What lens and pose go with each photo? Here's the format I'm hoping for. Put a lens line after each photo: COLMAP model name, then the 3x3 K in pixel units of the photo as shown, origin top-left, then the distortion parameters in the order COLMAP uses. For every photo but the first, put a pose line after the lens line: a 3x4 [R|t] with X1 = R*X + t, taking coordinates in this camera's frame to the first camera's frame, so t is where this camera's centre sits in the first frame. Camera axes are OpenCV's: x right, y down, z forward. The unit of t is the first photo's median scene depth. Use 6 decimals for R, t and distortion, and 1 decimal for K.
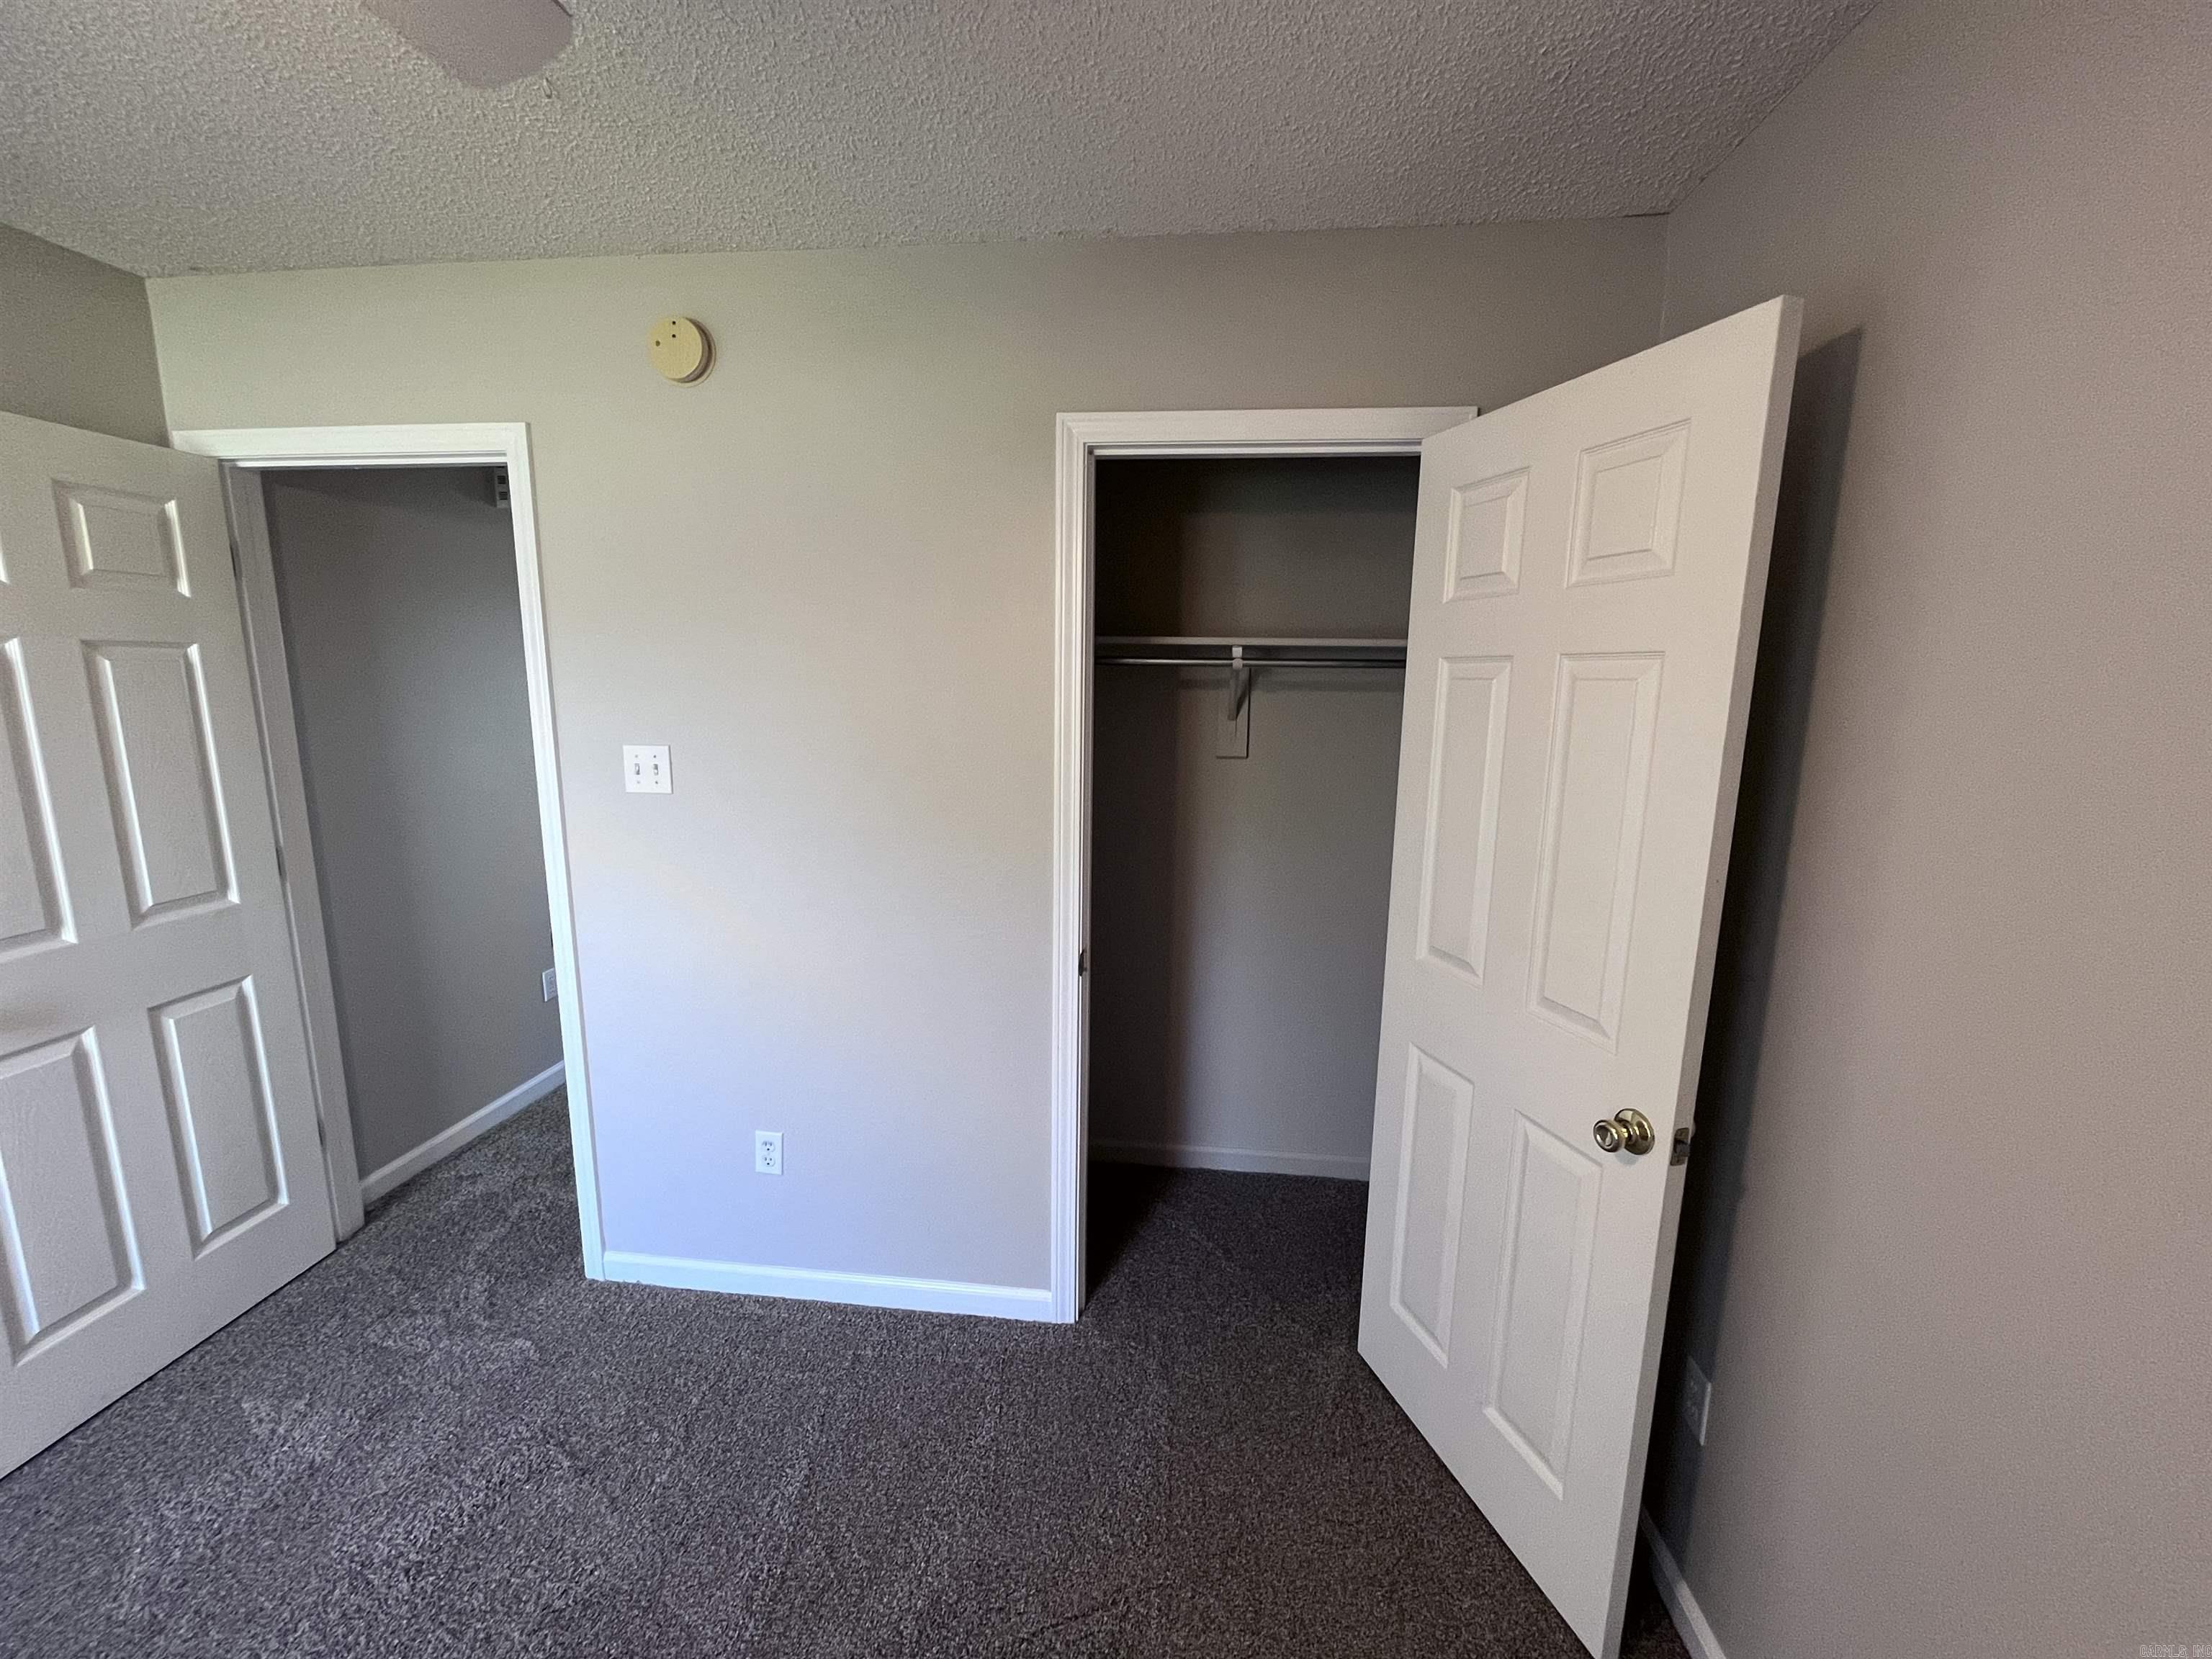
lens RADIAL K [[1004.1, 0, 1101.5], [0, 1004.1, 888.7], [0, 0, 1]] dist [0.002083, 0.000193]
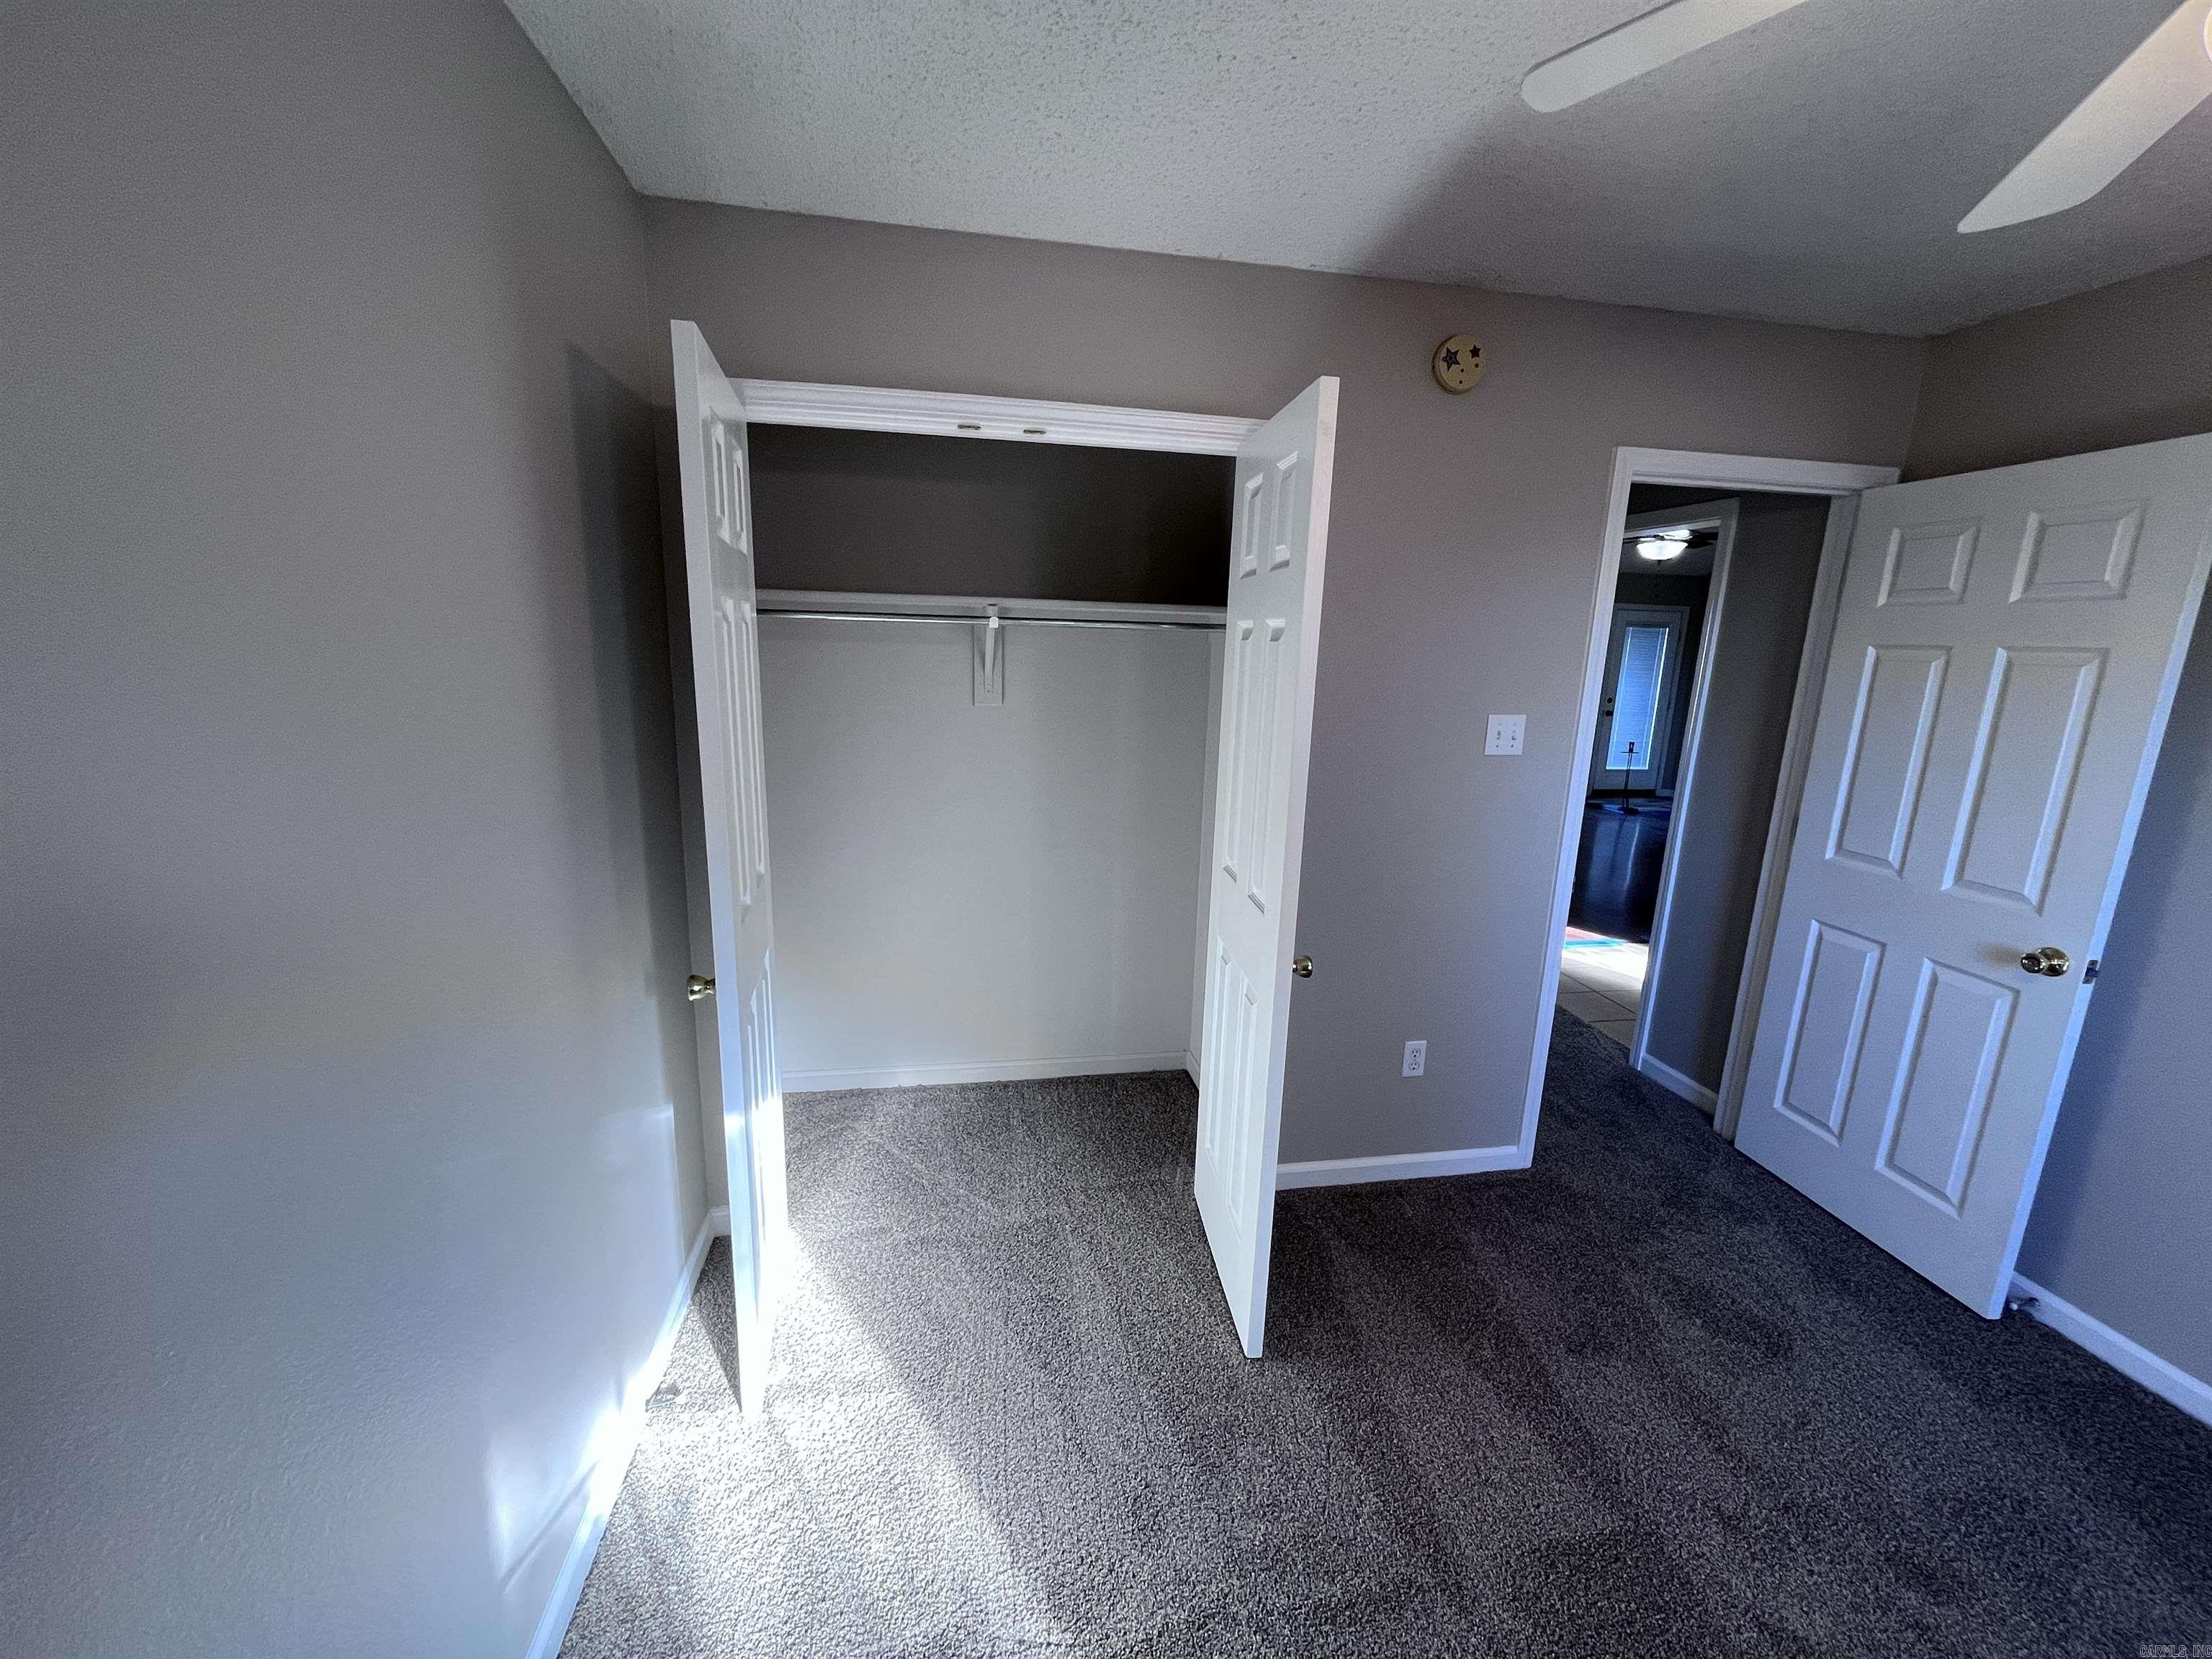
lens RADIAL K [[896.2, 0, 1106.0], [0, 896.2, 829.5], [0, 0, 1]] dist [-0.000467, 0.000026]
pose [[0.951256, -0.052309, 0.303935, -1.112132], [0.049459, 0.998630, 0.017073, -0.045306], [-0.304412, -0.001209, 0.952540, 0.127701]]
